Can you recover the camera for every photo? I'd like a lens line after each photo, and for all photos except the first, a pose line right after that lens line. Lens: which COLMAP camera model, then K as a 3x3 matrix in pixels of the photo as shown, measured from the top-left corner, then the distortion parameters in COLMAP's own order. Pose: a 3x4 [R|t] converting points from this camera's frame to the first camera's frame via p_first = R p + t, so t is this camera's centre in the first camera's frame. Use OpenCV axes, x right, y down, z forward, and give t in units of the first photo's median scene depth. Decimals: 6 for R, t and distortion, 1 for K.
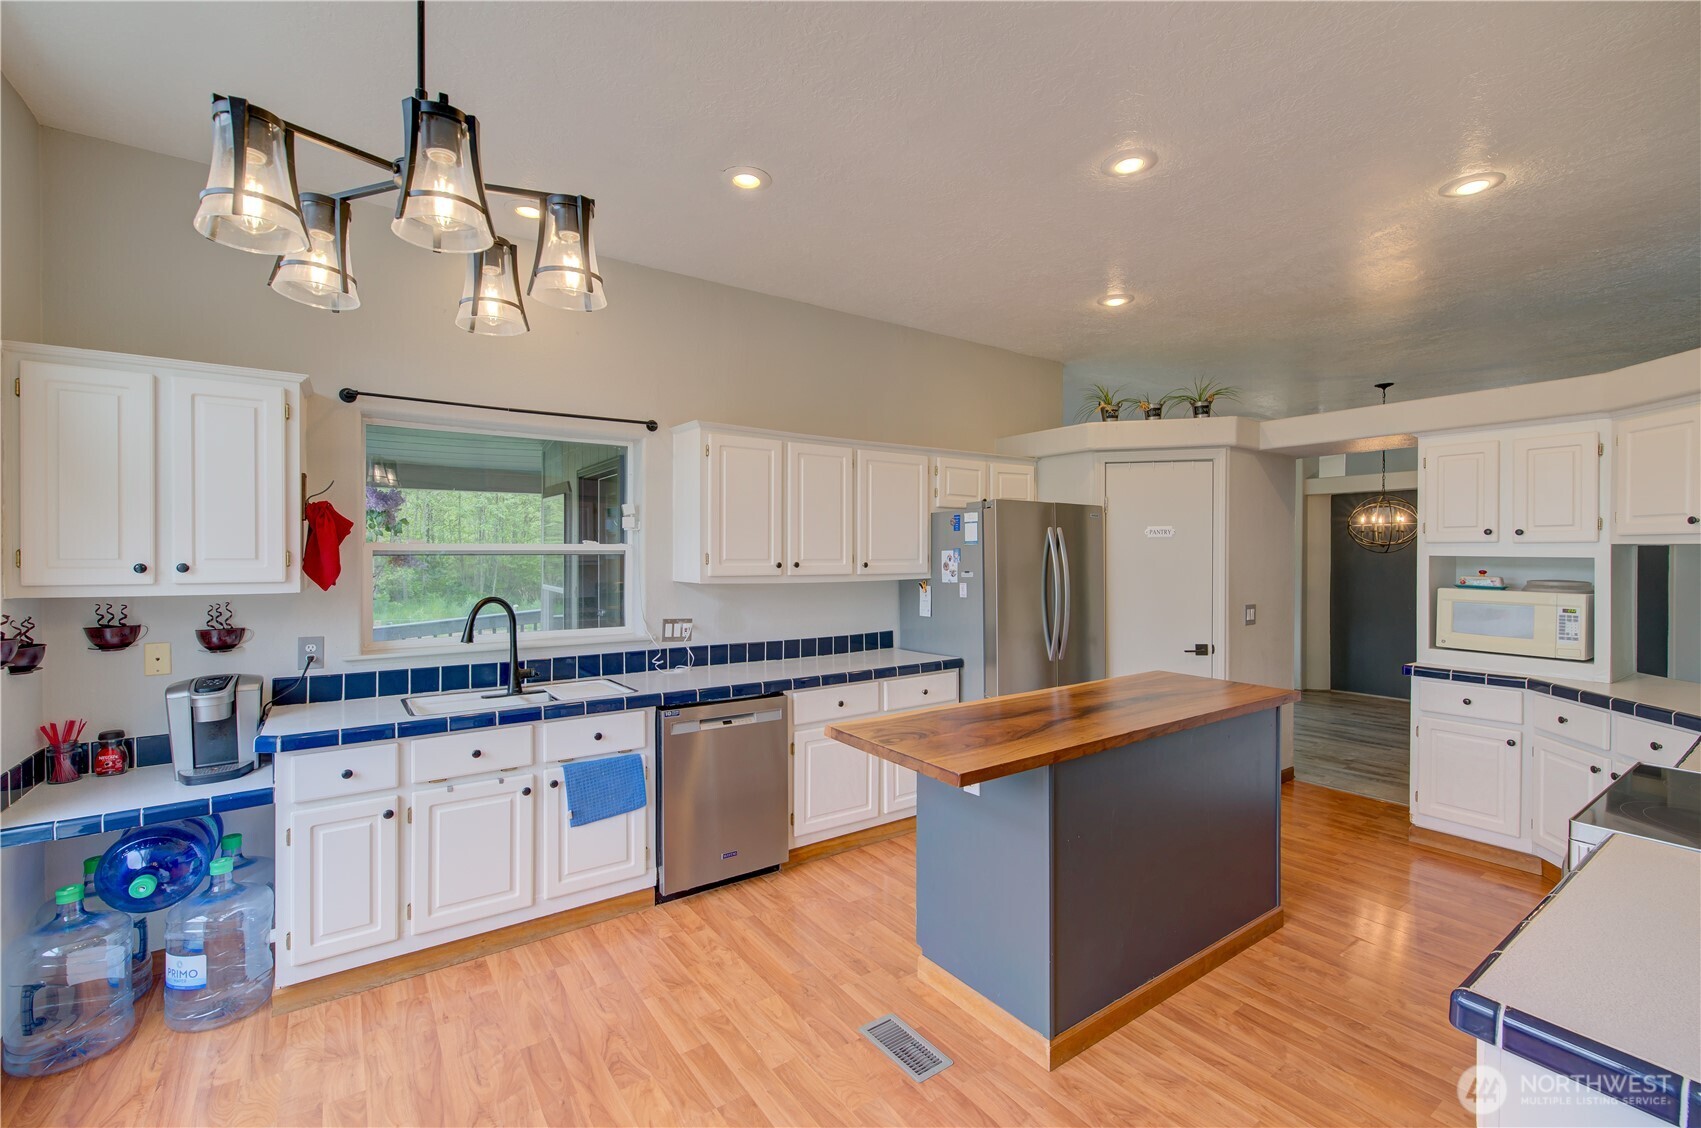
lens RADIAL K [[726.8, 0, 848.4], [0, 726.8, 558.8], [0, 0, 1]] dist [0.000585, -0.001252]
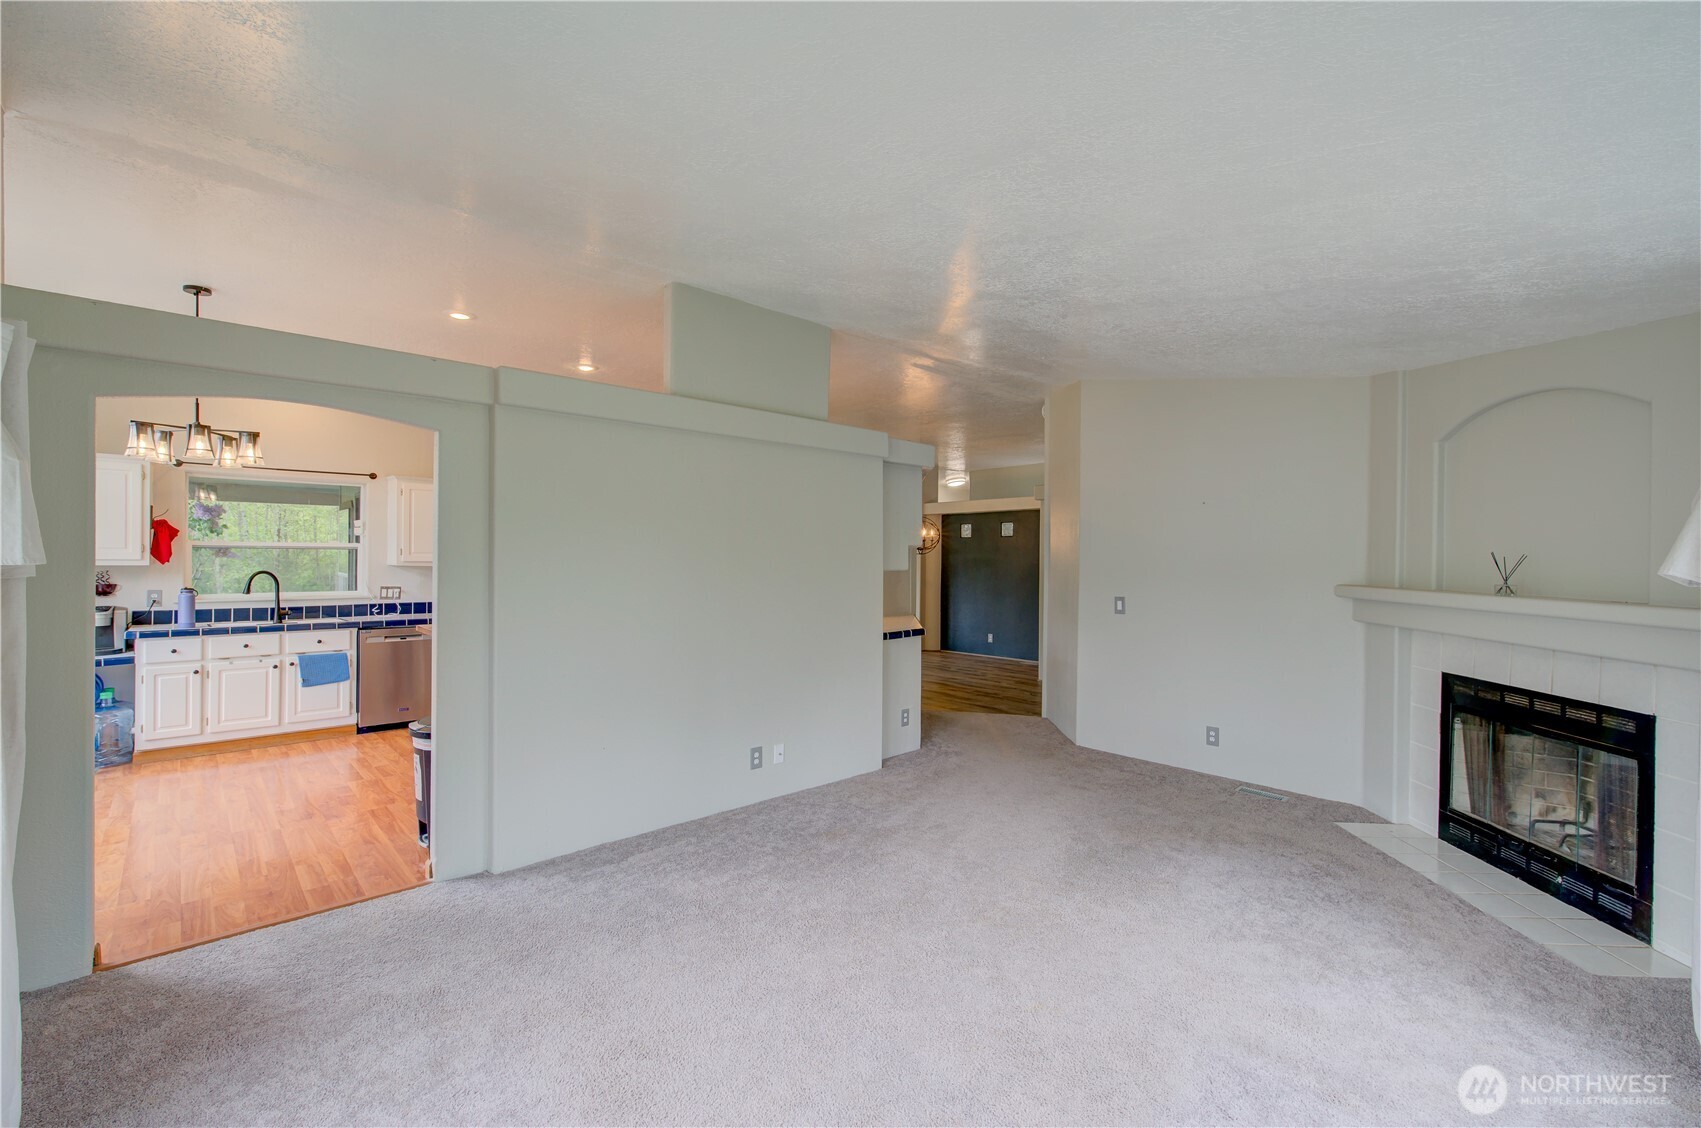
lens RADIAL K [[726.8, 0, 857.2], [0, 726.8, 559.4], [0, 0, 1]] dist [0.000585, -0.001252]
pose [[0.990447, 0.006939, 0.137720, 0.815776], [-0.006364, 0.999969, -0.004618, 0.024117], [-0.137748, 0.003697, 0.990460, -1.130785]]
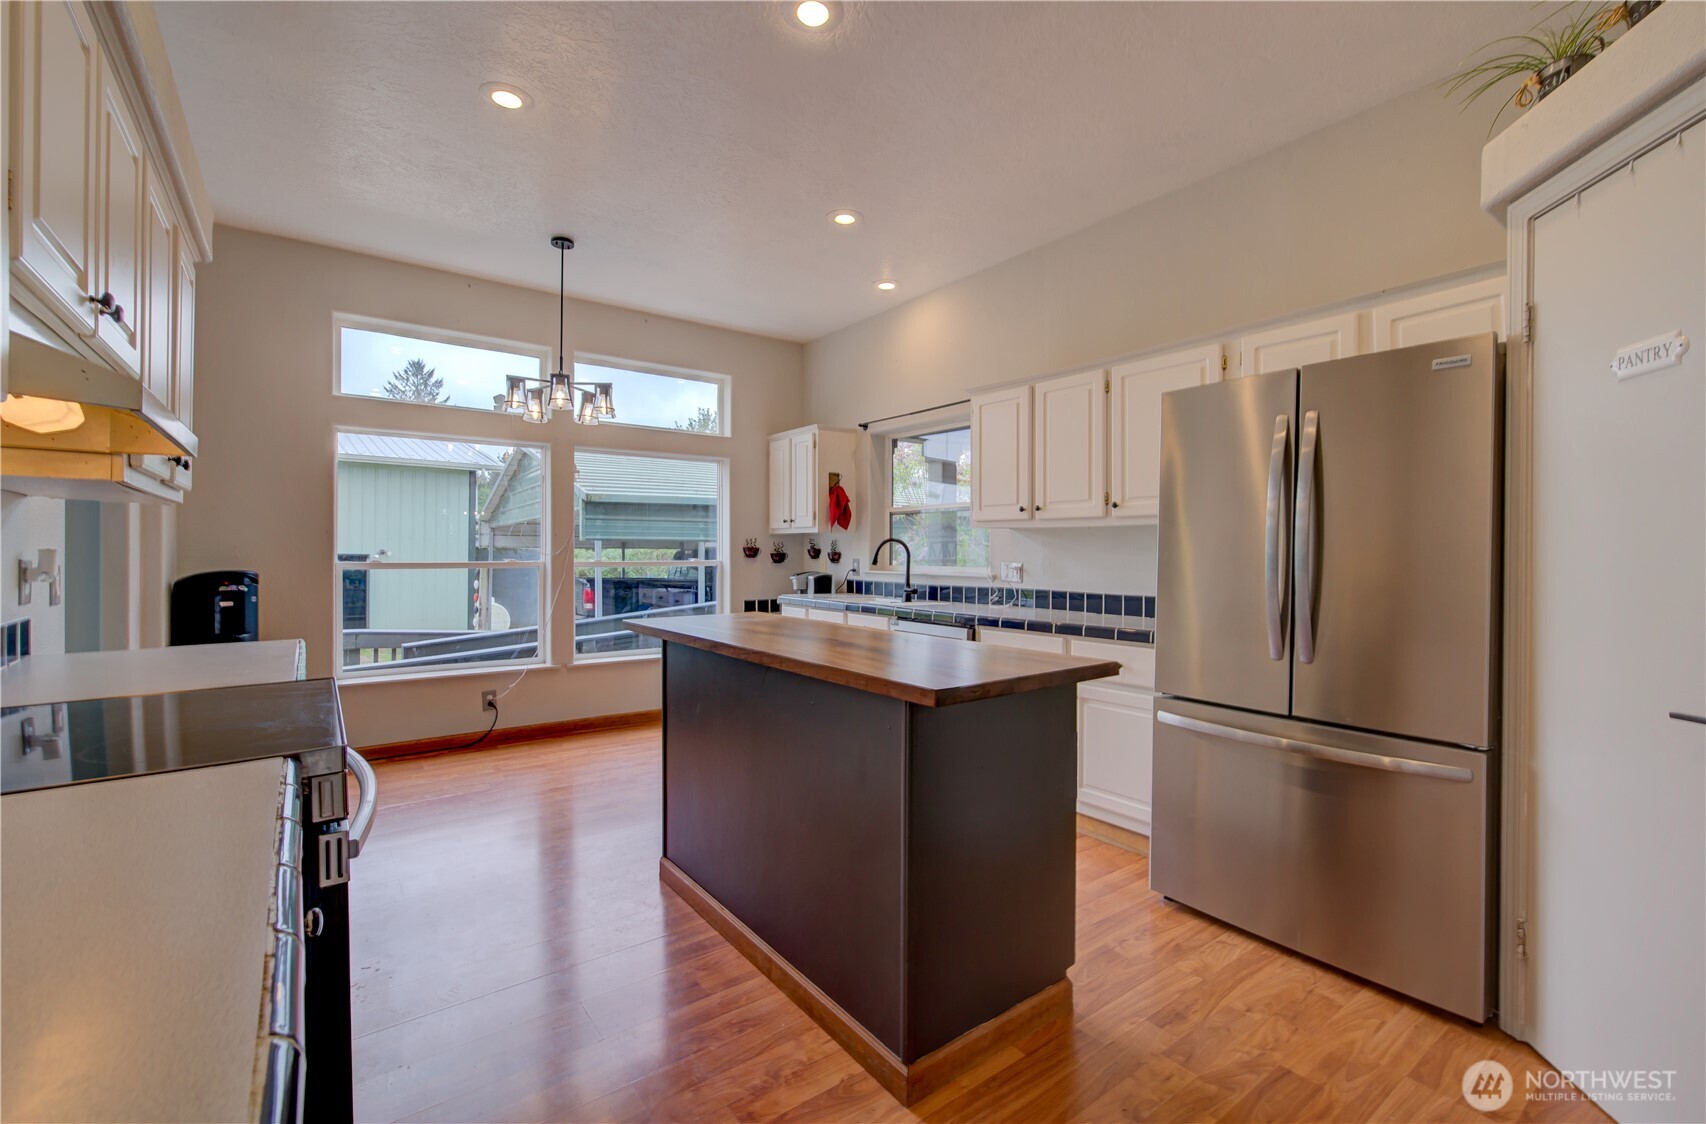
lens RADIAL K [[728.9, 0, 869.5], [0, 728.9, 557.5], [0, 0, 1]] dist [0.000585, -0.001252]
pose [[0.038429, 0.007394, -0.999234, 1.136754], [-0.012343, 0.999900, 0.006924, 0.088513], [0.999185, 0.012067, 0.038516, 0.944941]]
